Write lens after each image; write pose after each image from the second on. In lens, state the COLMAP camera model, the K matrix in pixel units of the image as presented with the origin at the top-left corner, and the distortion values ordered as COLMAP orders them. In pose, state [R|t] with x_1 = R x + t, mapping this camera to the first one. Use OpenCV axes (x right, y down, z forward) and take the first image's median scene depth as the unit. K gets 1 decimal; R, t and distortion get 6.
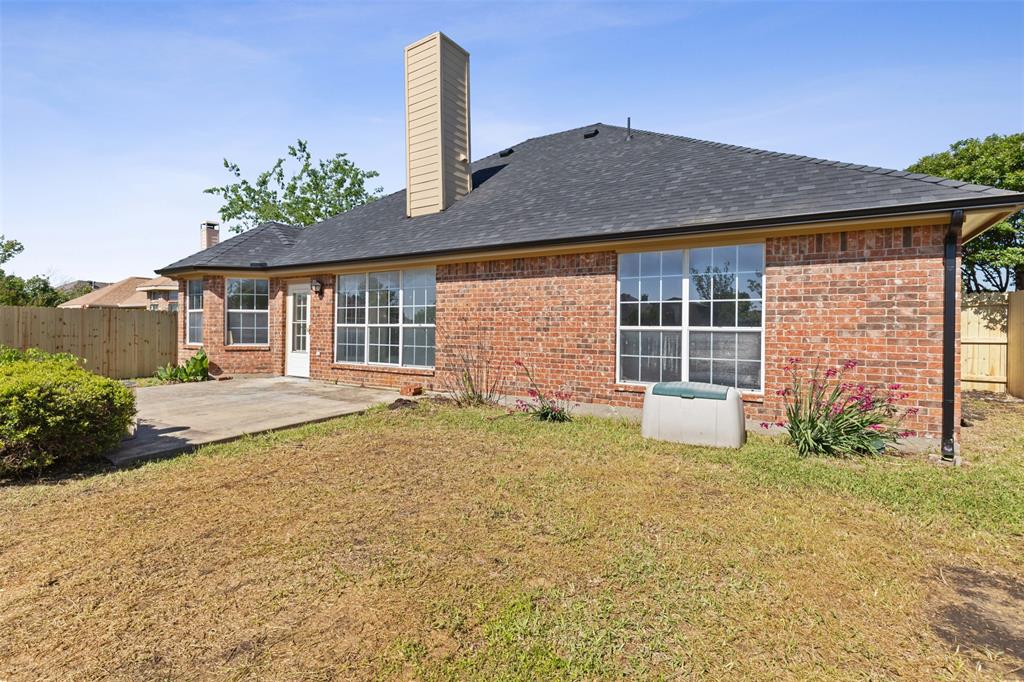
lens RADIAL K [[475.9, 0, 507.7], [0, 475.9, 336.1], [0, 0, 1]] dist [-0.001859, -0.000209]
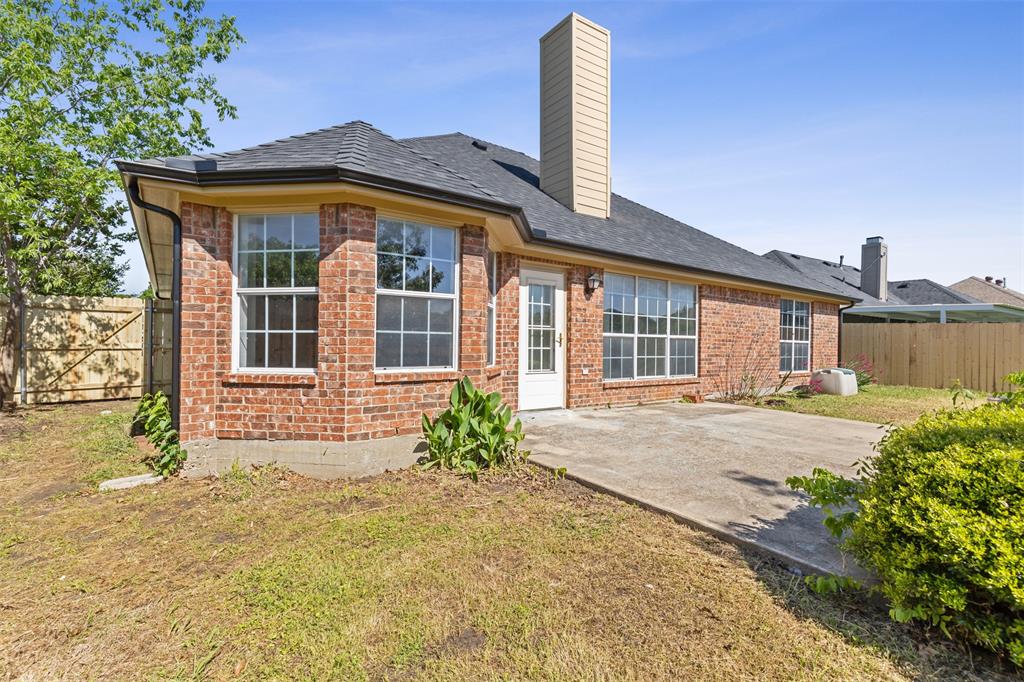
lens RADIAL K [[475.9, 0, 507.7], [0, 475.9, 336.1], [0, 0, 1]] dist [-0.001859, -0.000209]
pose [[0.386007, -0.009112, 0.922451, -1.204369], [-0.018792, 0.999666, 0.017739, -0.032486], [-0.922304, -0.024182, 0.385707, 0.877908]]
